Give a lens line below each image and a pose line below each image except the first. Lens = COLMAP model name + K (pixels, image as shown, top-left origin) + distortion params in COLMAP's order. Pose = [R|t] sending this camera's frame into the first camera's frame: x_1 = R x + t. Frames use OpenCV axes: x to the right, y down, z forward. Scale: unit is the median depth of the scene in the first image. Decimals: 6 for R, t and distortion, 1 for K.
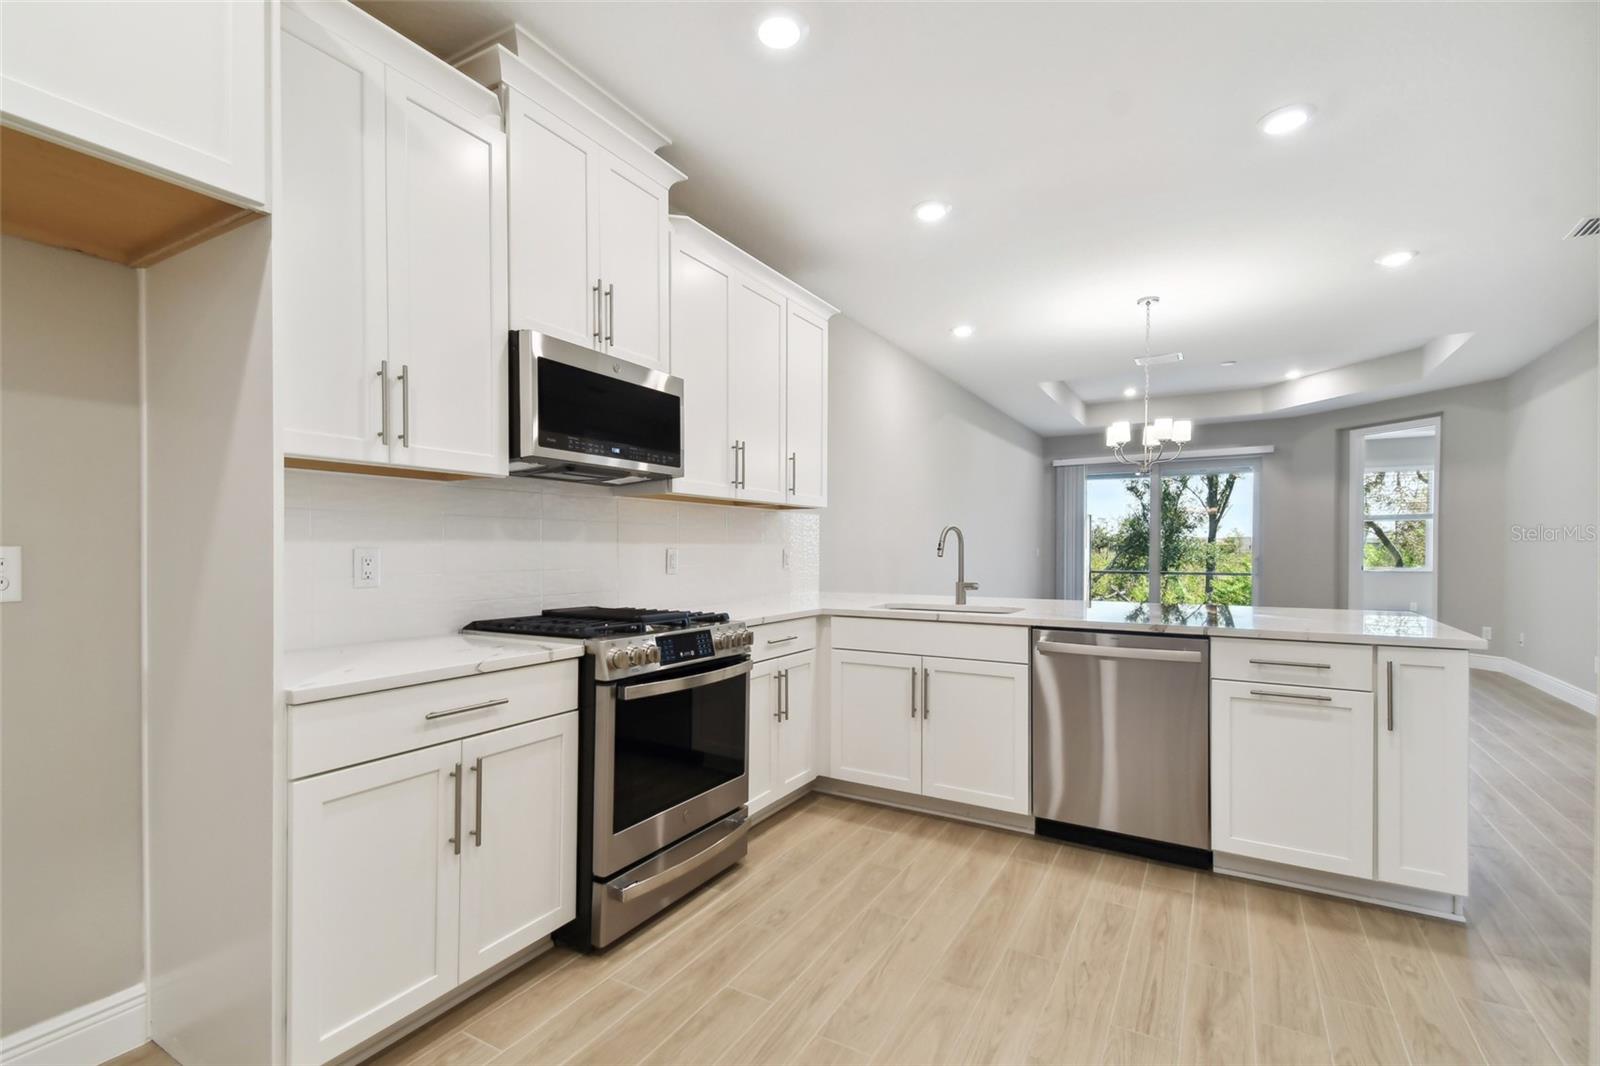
lens RADIAL K [[723.4, 0, 799.3], [0, 723.4, 559.7], [0, 0, 1]] dist [0.027168, -0.000017]
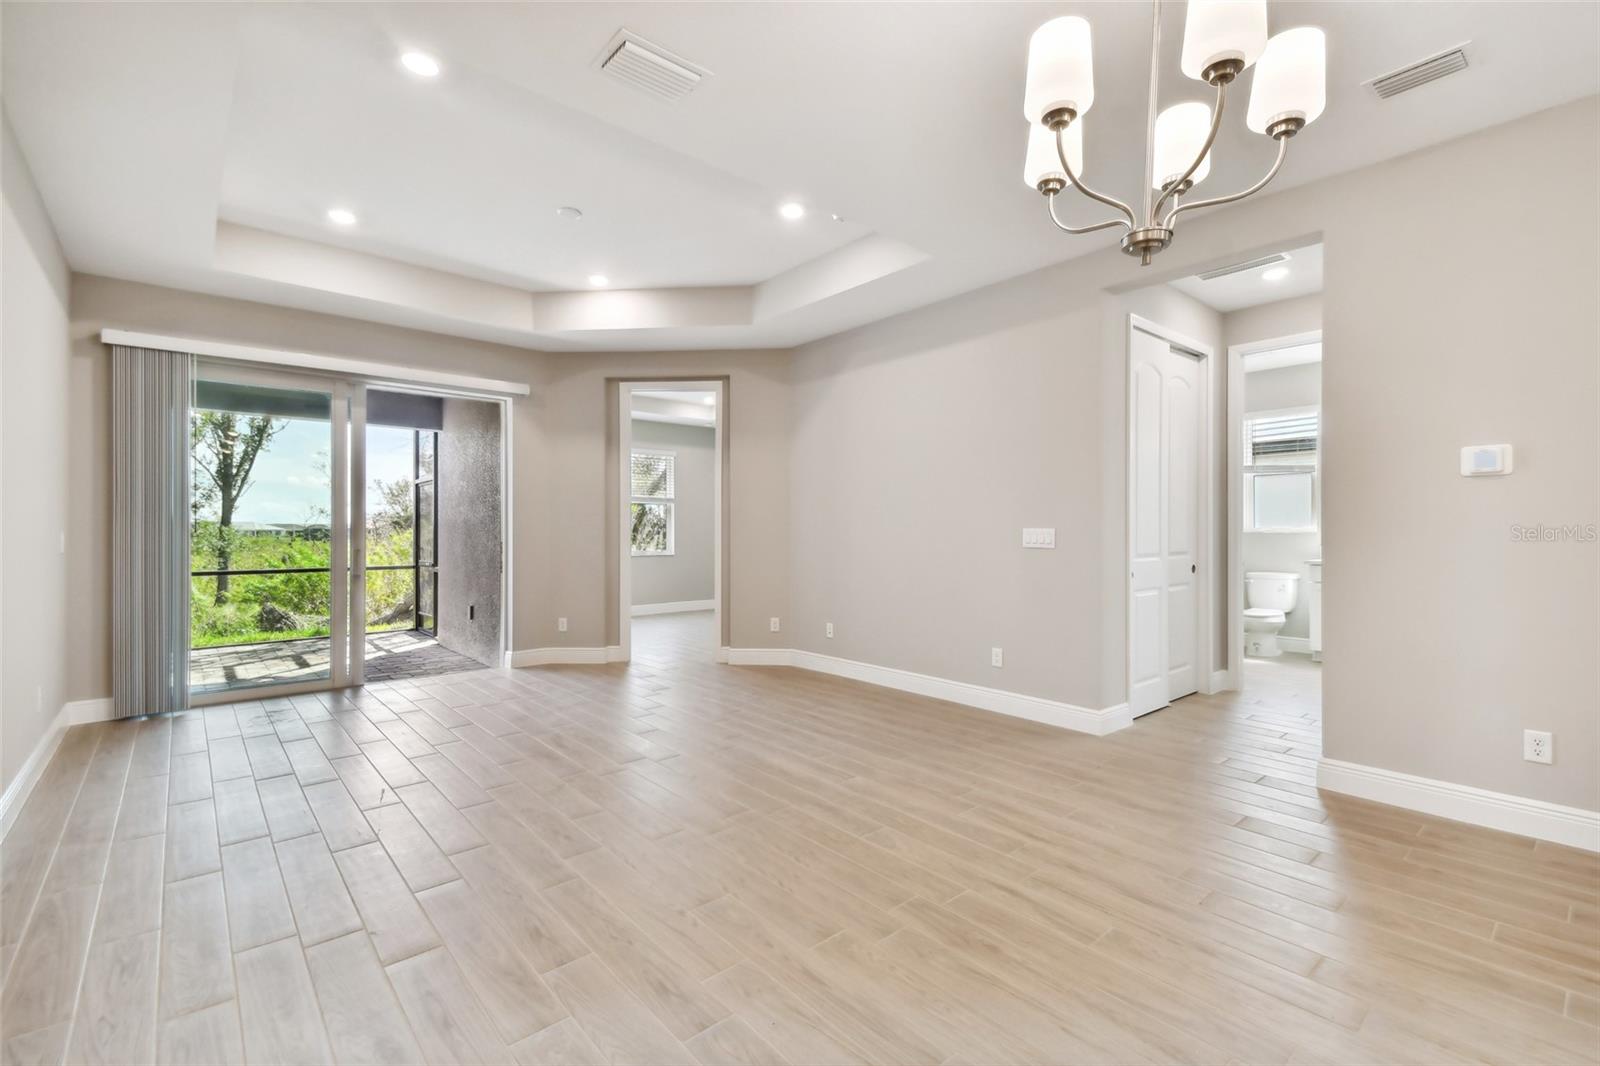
lens RADIAL K [[701.4, 0, 795.3], [0, 701.4, 531.4], [0, 0, 1]] dist [0.022809, -0.000534]
pose [[0.323848, 0.003036, 0.946104, 0.114568], [0.015314, 0.999847, -0.008450, -0.008674], [-0.945985, 0.017225, 0.323752, 0.652031]]
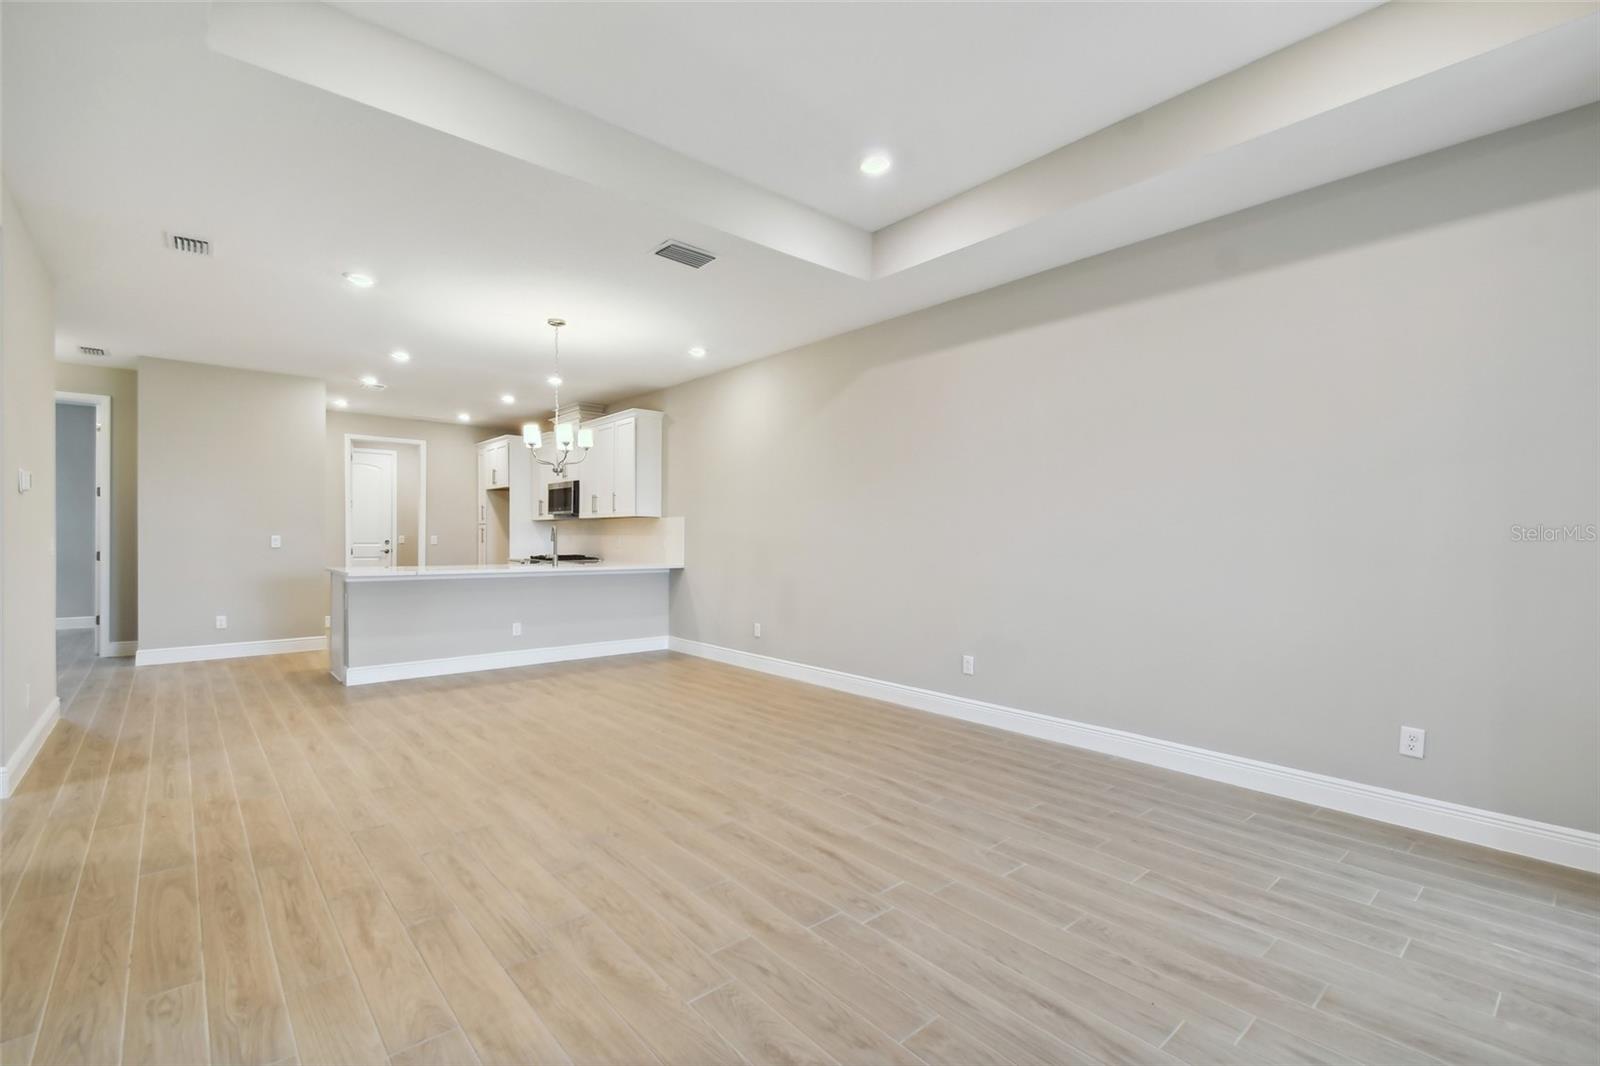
lens RADIAL K [[701.4, 0, 795.3], [0, 701.4, 531.4], [0, 0, 1]] dist [0.022809, -0.000534]
pose [[-0.319544, -0.009327, -0.947526, 0.878365], [-0.021827, 0.999759, -0.002480, -0.019873], [0.947320, 0.019889, -0.319670, 1.070840]]
